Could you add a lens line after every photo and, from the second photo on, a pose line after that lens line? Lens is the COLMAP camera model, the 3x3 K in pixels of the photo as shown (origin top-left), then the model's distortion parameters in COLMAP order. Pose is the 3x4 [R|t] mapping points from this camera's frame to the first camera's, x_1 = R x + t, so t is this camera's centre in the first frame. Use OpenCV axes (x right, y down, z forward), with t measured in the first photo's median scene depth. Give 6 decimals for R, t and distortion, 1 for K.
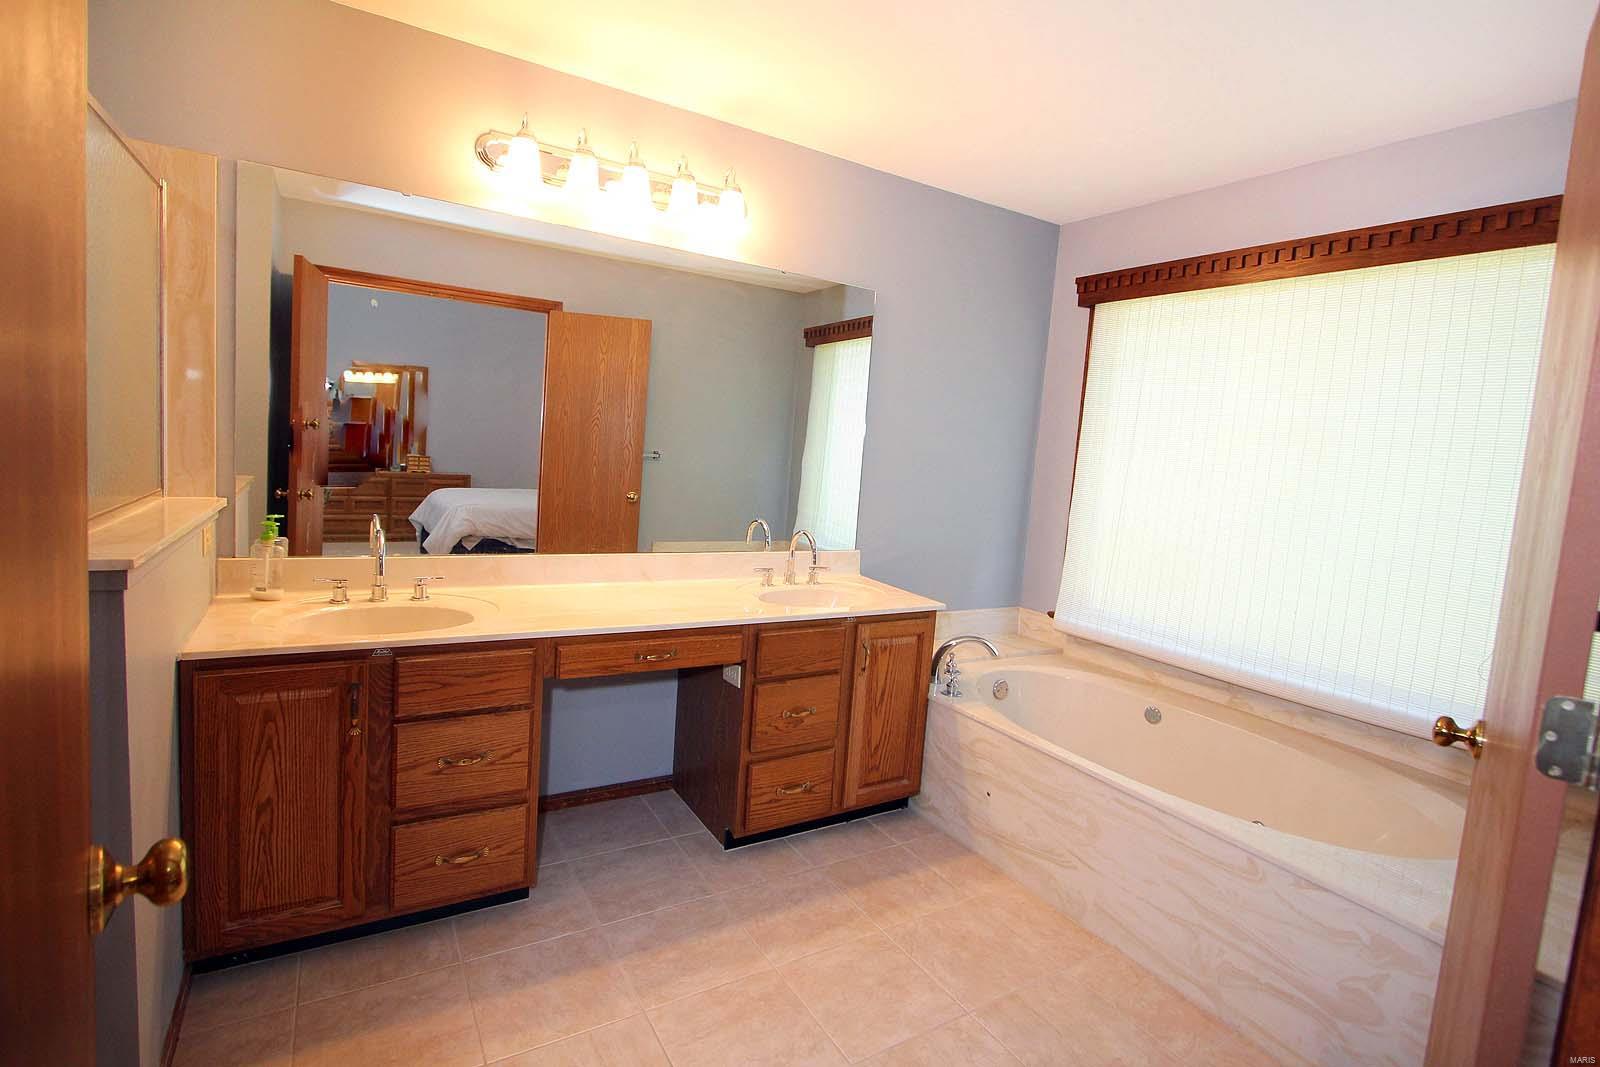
lens RADIAL K [[740.8, 0, 798.0], [0, 740.8, 519.1], [0, 0, 1]] dist [-0.016379, -0.000359]
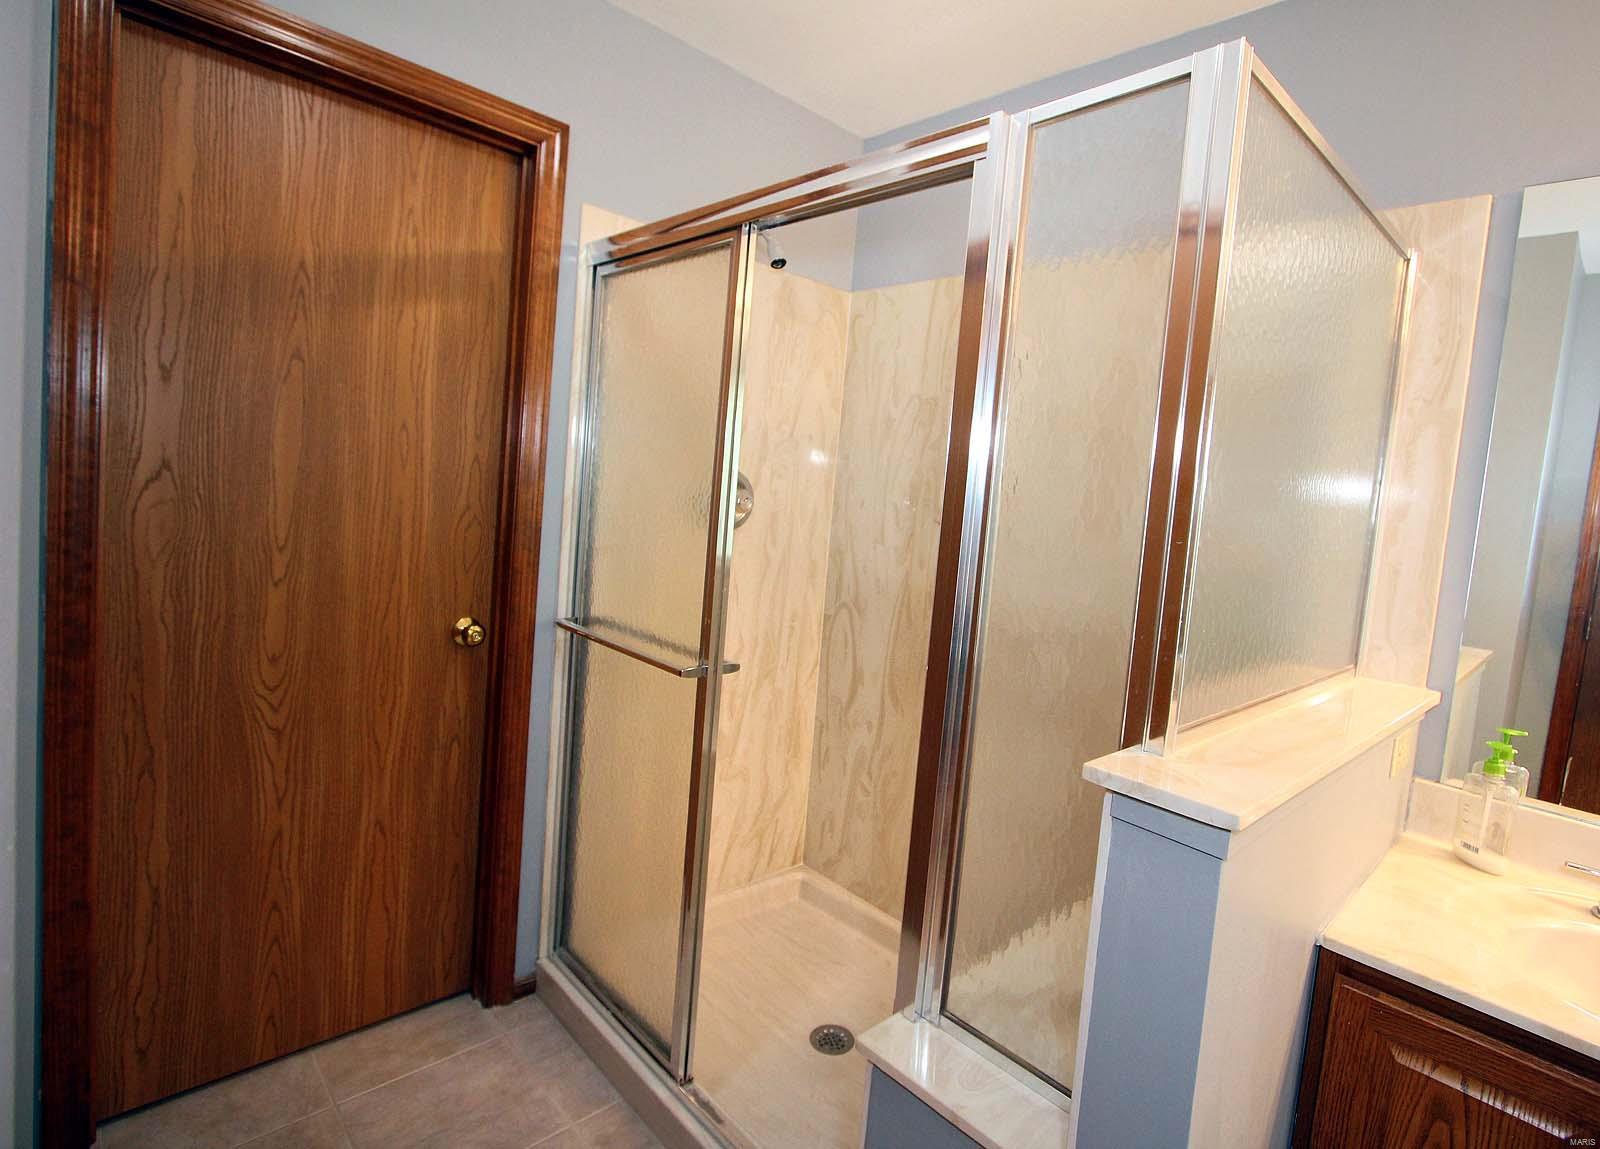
lens RADIAL K [[810.5, 0, 859.8], [0, 810.5, 549.9], [0, 0, 1]] dist [-0.001850, -0.000570]
pose [[0.250588, 0.019616, -0.967895, -0.199812], [-0.159870, 0.986906, -0.021389, -0.056935], [0.954802, 0.160097, 0.250443, 0.289328]]
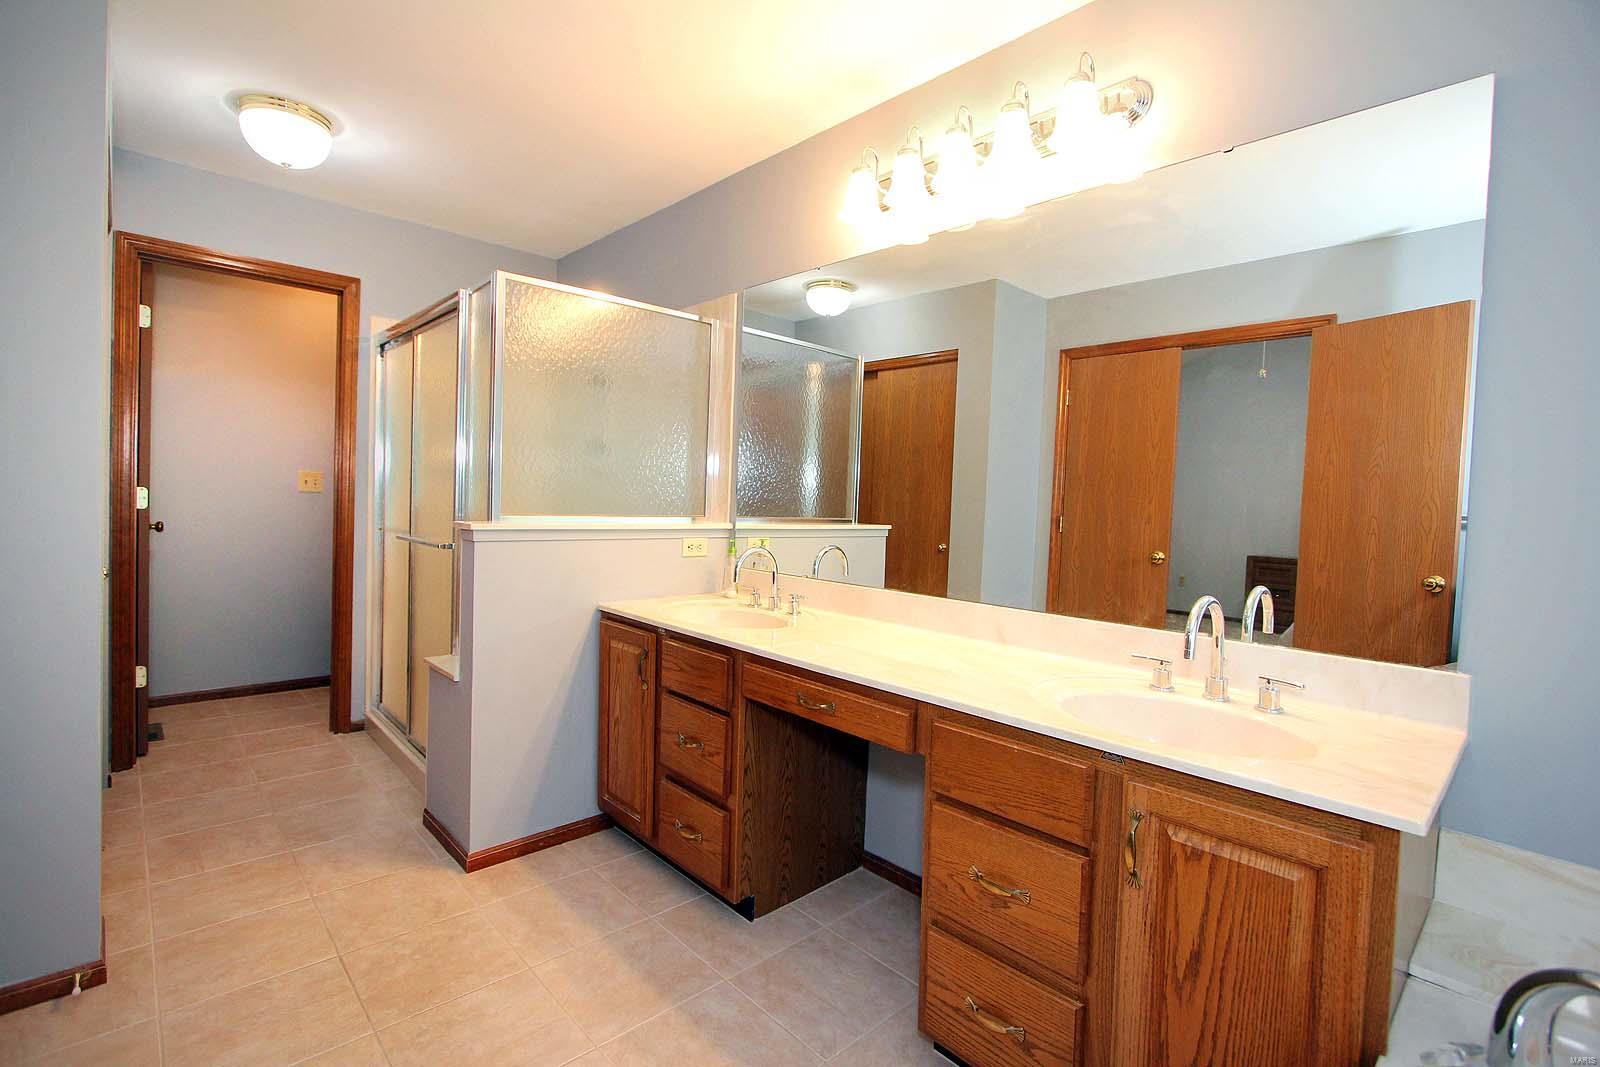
lens RADIAL K [[732.8, 0, 801.0], [0, 732.8, 521.6], [0, 0, 1]] dist [-0.011478, -0.000078]
pose [[0.211681, -0.032689, -0.976792, 0.645593], [-0.111842, 0.992065, -0.057437, 0.033831], [0.970918, 0.121405, 0.206346, 0.833905]]
